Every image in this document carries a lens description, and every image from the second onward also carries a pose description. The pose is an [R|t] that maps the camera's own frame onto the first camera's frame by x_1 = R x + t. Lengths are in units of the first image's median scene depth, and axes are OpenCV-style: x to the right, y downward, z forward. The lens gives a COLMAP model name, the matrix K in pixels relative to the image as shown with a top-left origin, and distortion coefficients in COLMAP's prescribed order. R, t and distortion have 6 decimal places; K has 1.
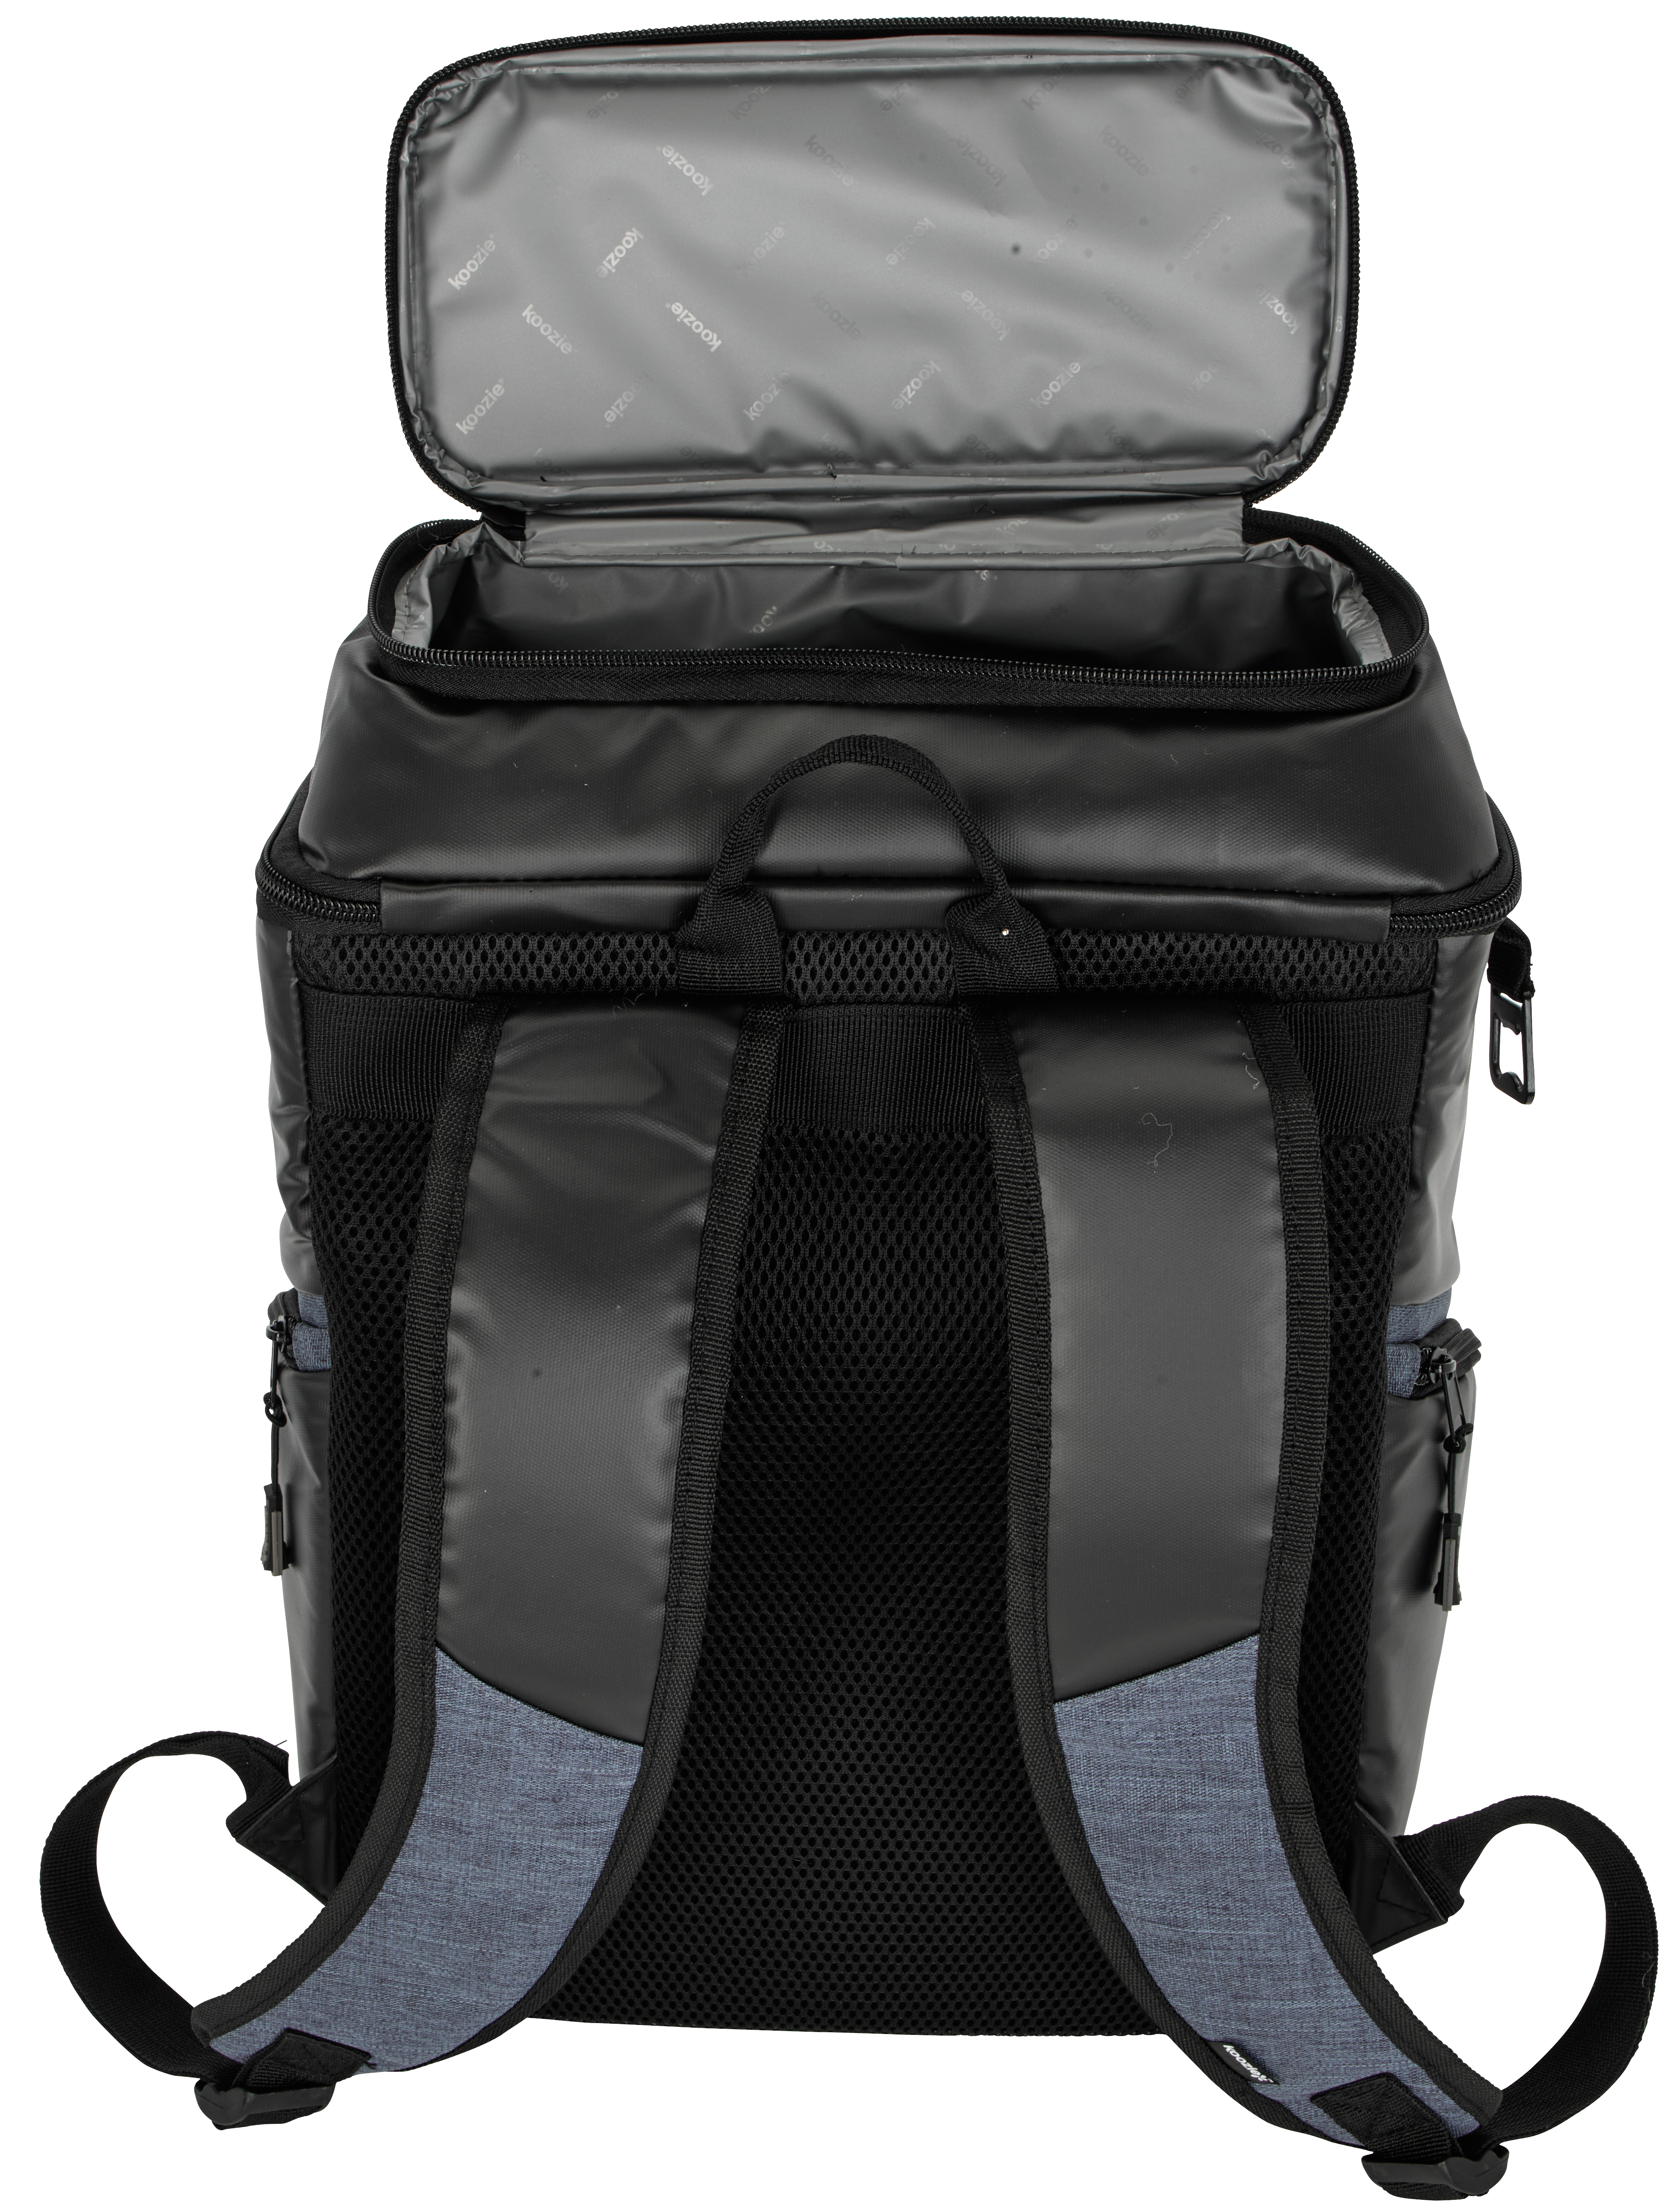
lens RADIAL K [[888.7, 0, 839.2], [0, 888.7, 1105.9], [0, 0, 1]] dist [-0.003495, -0.000082]
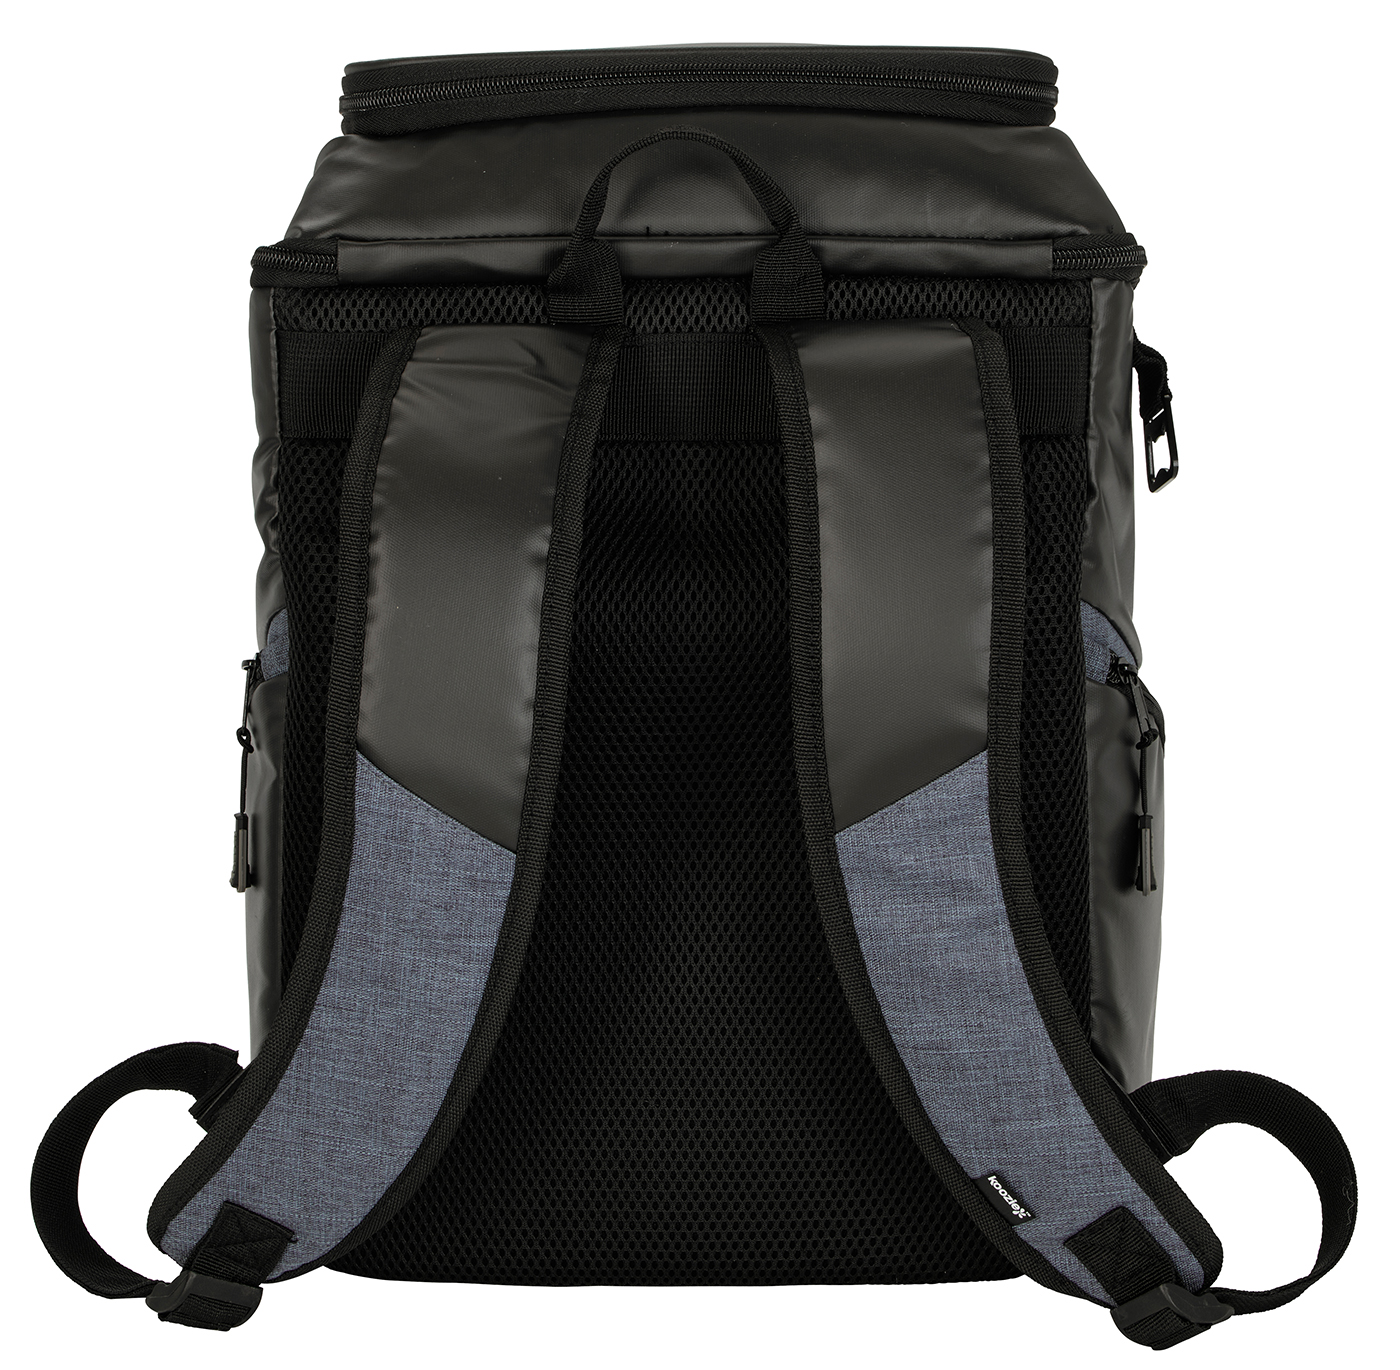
lens RADIAL K [[669.4, 0, 697.9], [0, 669.4, 685.0], [0, 0, 1]] dist [0.000751, -0.001661]
pose [[0.999894, -0.012264, 0.007851, 0.033234], [0.012974, 0.995114, -0.097876, 0.506723], [-0.006613, 0.097968, 0.995168, 0.007046]]
